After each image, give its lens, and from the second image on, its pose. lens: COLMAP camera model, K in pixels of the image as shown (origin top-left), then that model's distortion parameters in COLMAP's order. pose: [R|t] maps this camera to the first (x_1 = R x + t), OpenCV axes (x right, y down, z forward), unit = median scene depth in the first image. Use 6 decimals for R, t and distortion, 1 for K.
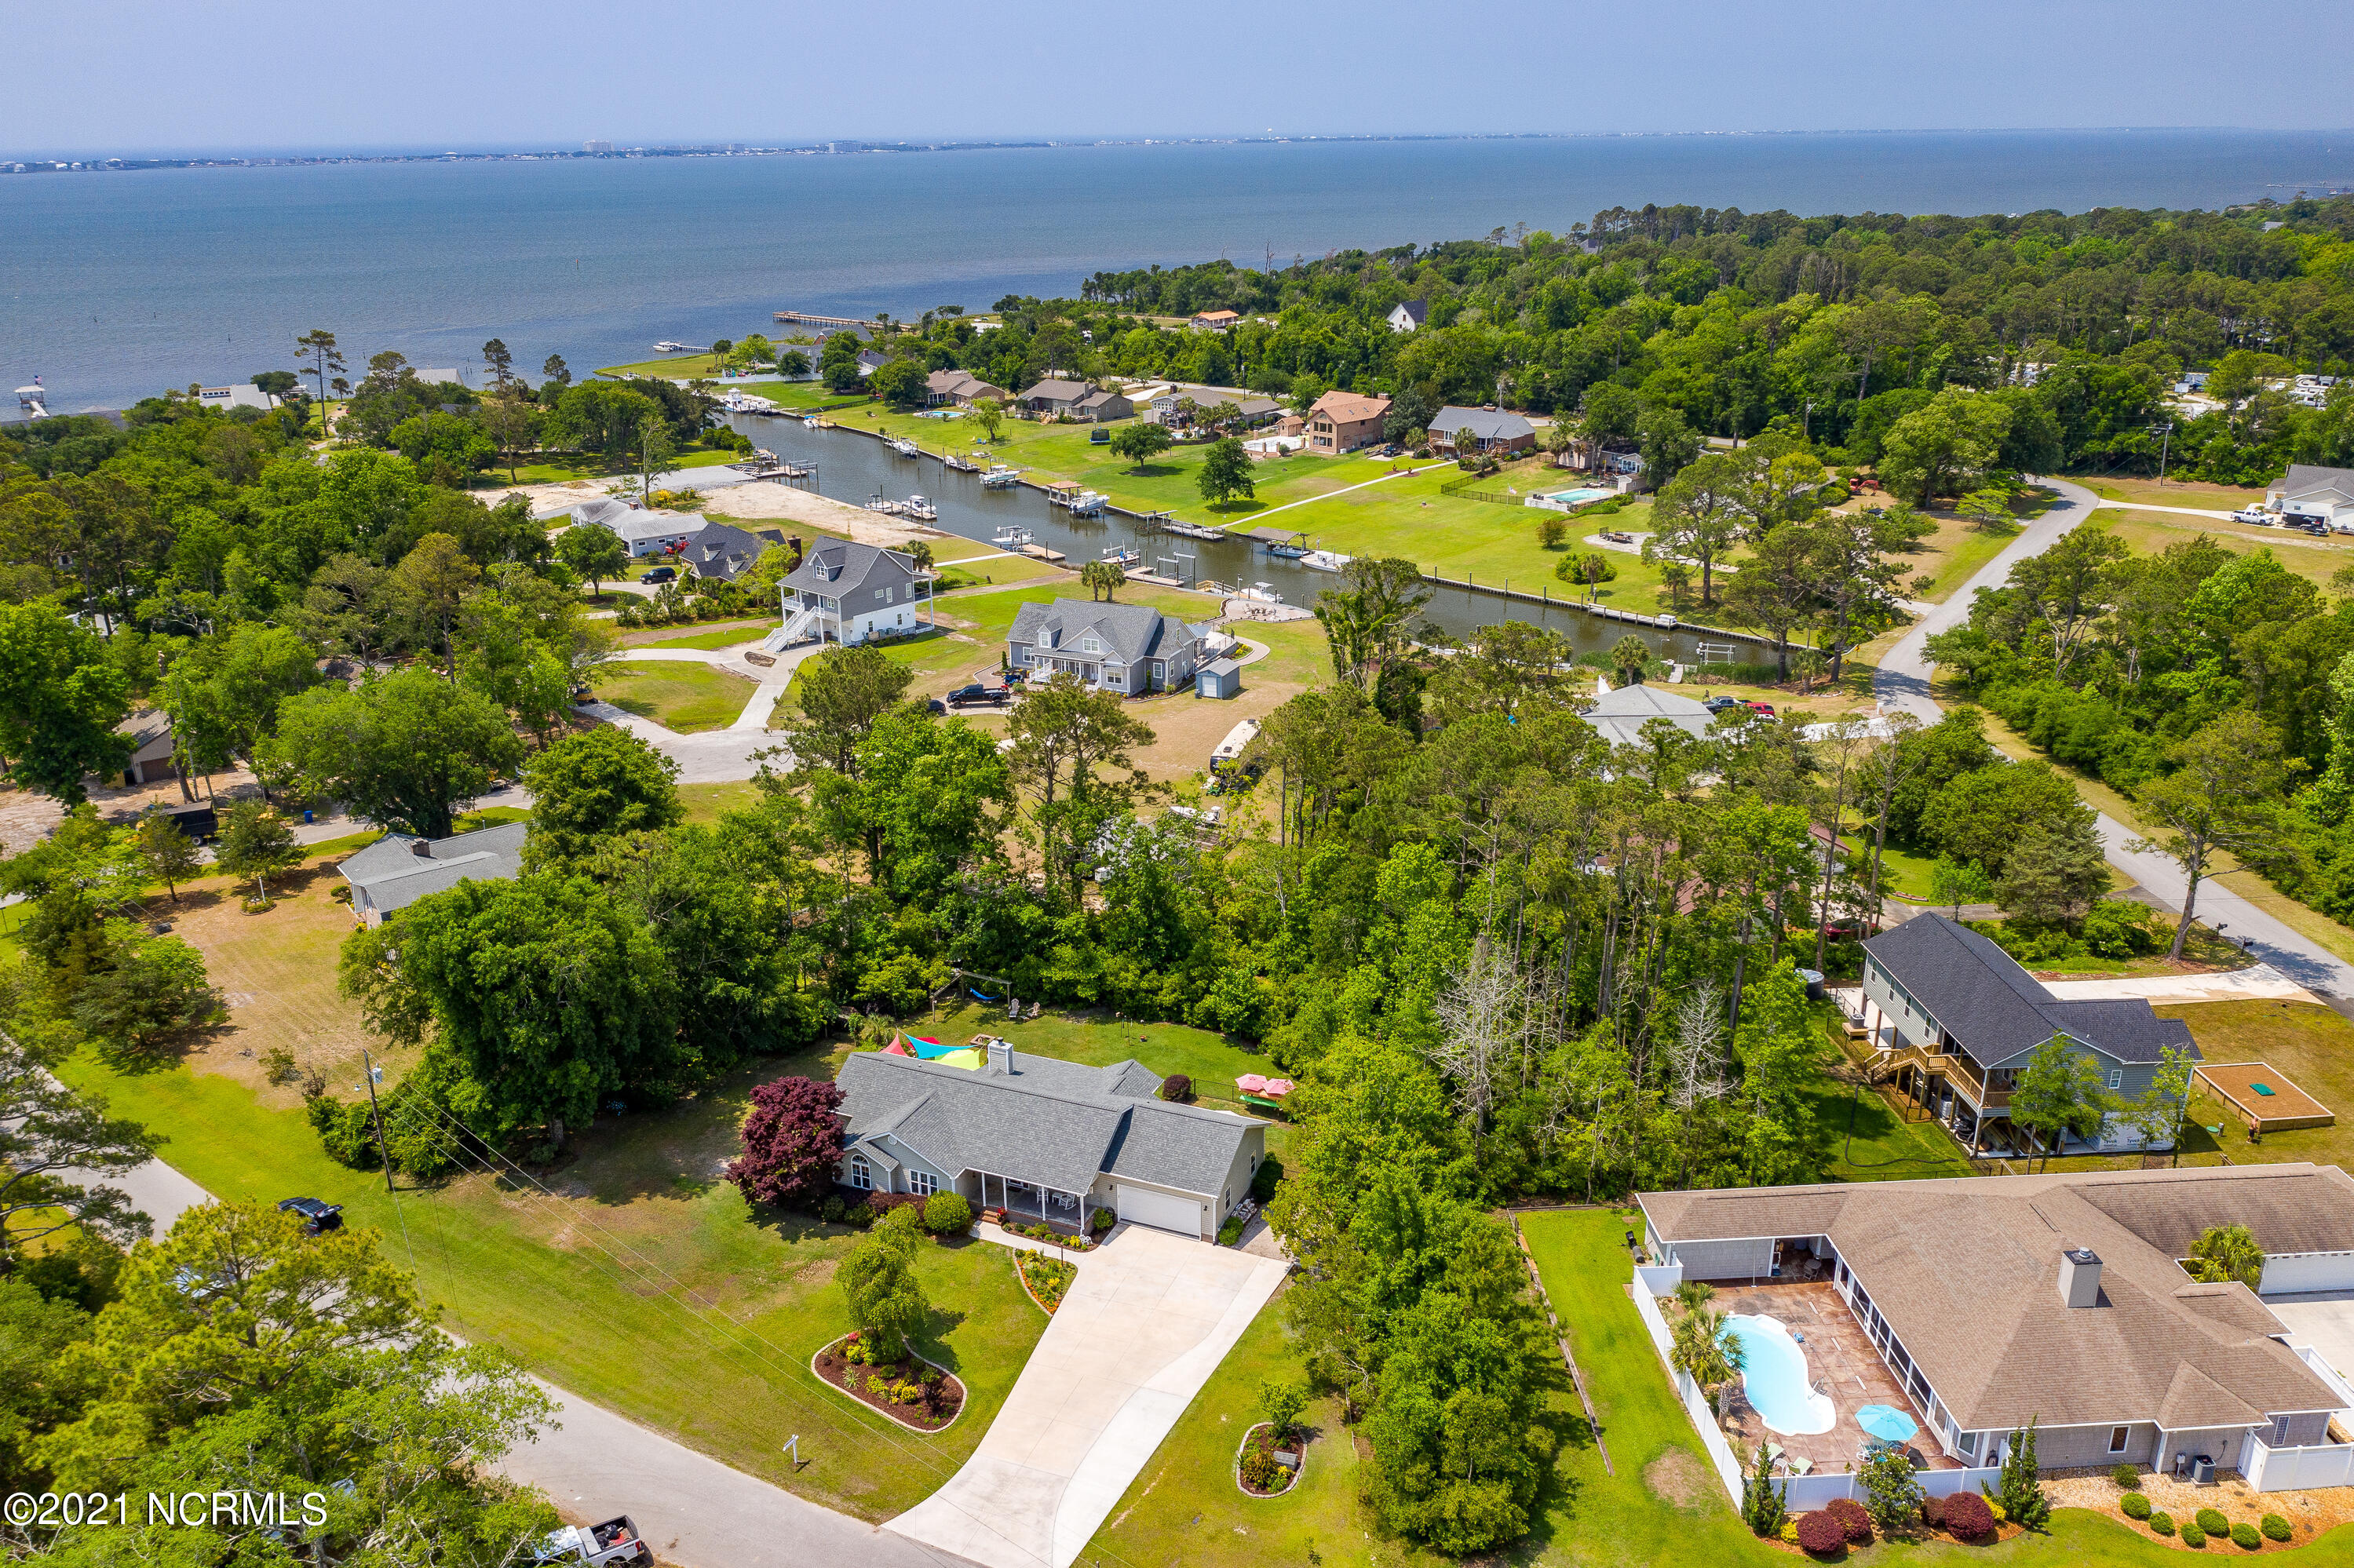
lens RADIAL K [[1854.7, 0, 1177.0], [0, 1854.7, 784.0], [0, 0, 1]] dist [-0.015984, -0.000105]
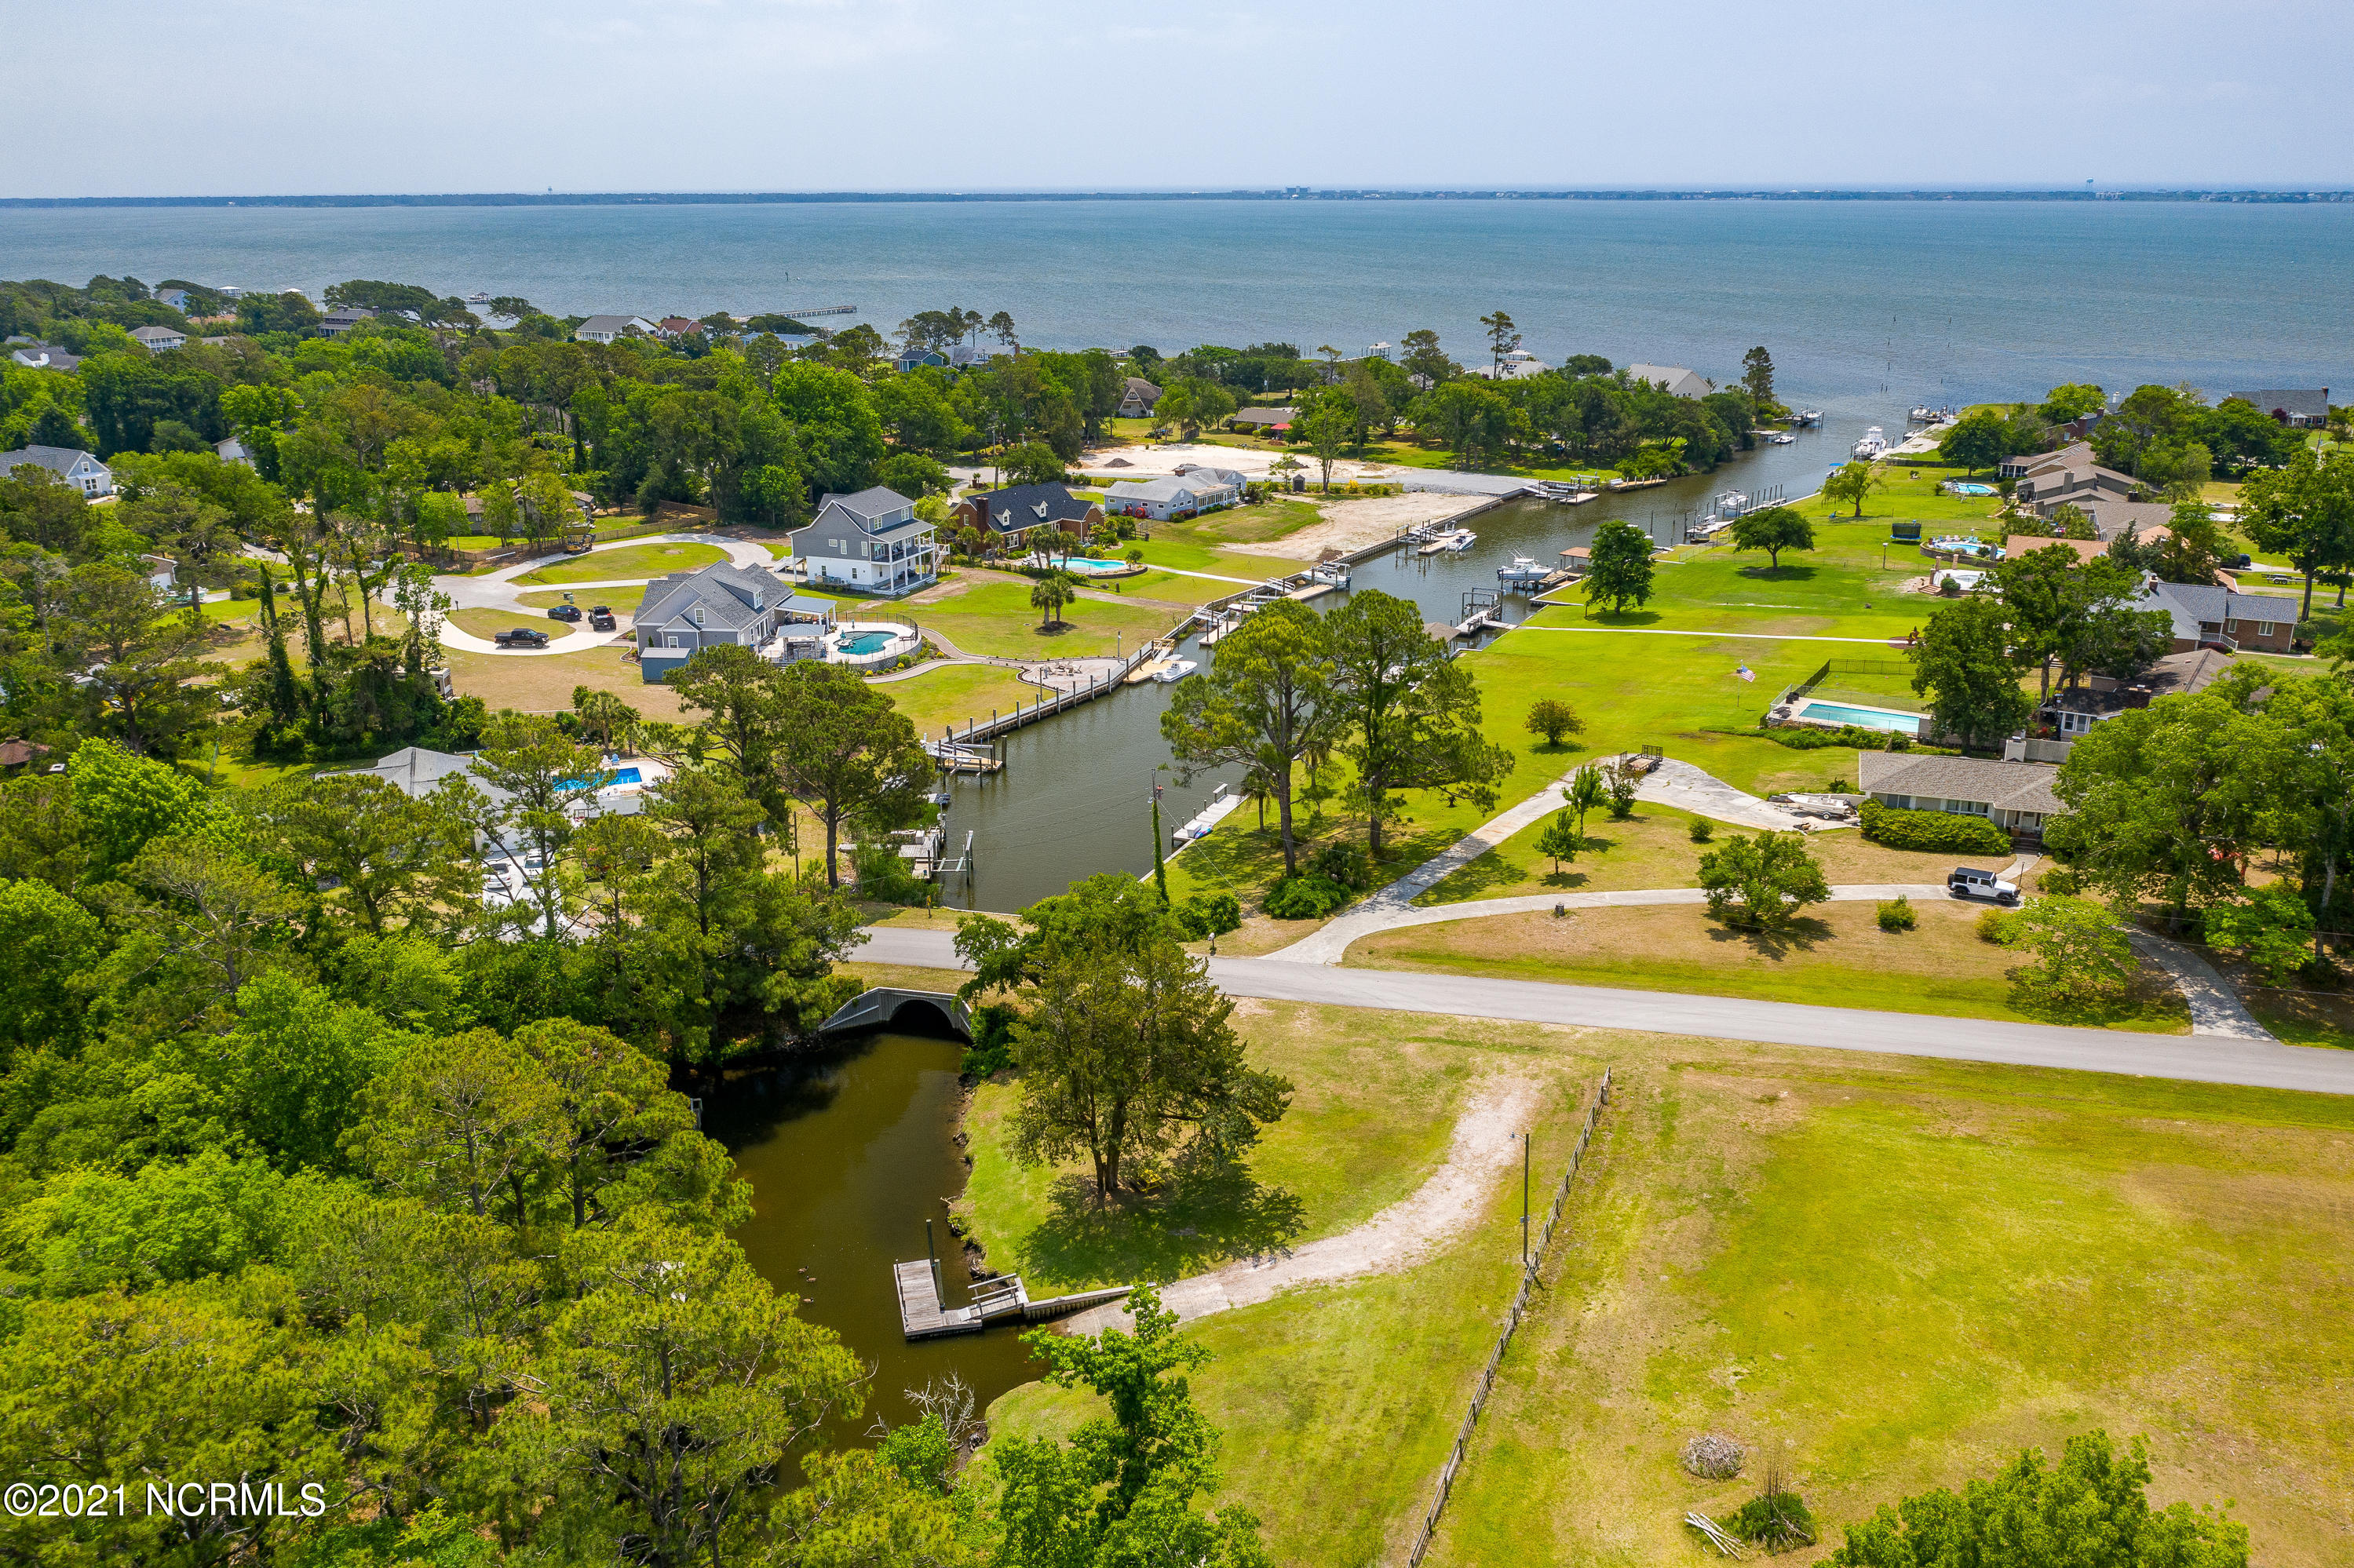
lens RADIAL K [[1859.5, 0, 1177.0], [0, 1859.5, 784.0], [0, 0, 1]] dist [-0.019295, 0.006273]
pose [[0.322960, 0.299035, -0.897928, 1.511550], [-0.312778, 0.929184, 0.196946, -0.413984], [0.893234, 0.217247, 0.393620, 1.335991]]
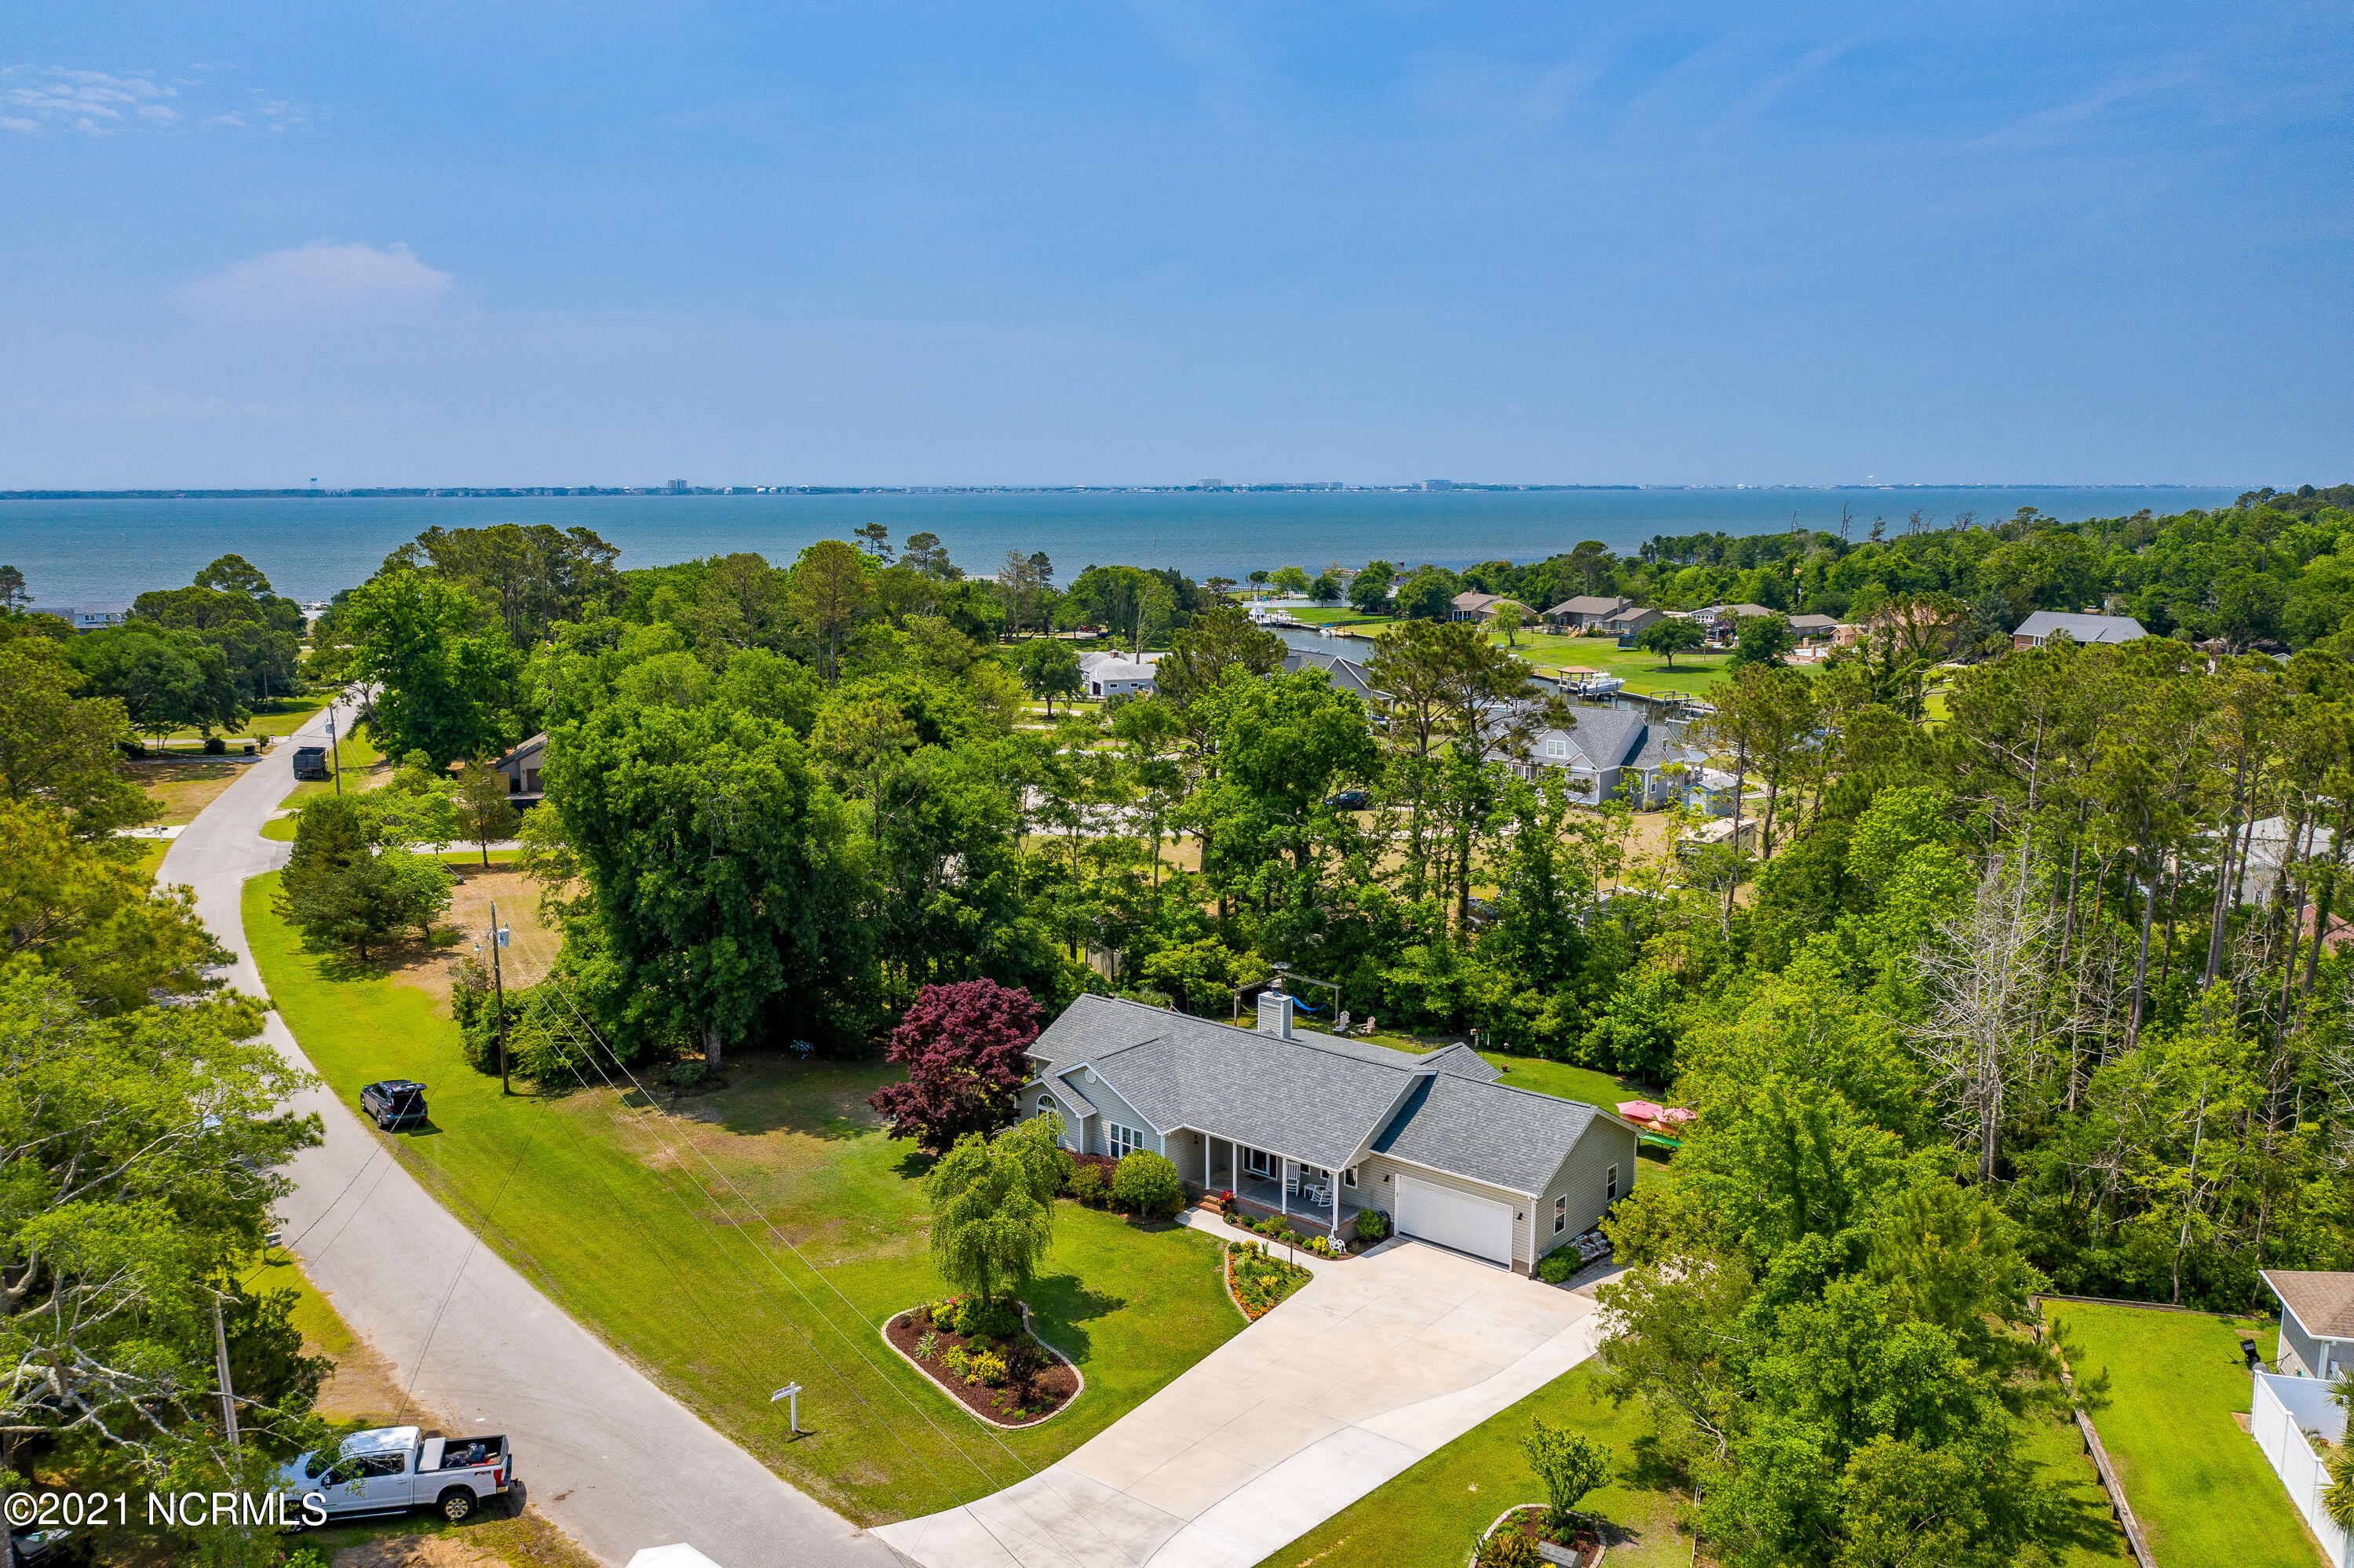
lens RADIAL K [[1854.7, 0, 1177.0], [0, 1854.7, 784.0], [0, 0, 1]] dist [-0.015984, -0.000105]
pose [[0.952839, 0.056053, -0.298253, 0.063882], [-0.108168, 0.980975, -0.161206, 0.146746], [0.283543, 0.185865, 0.940775, 0.241666]]
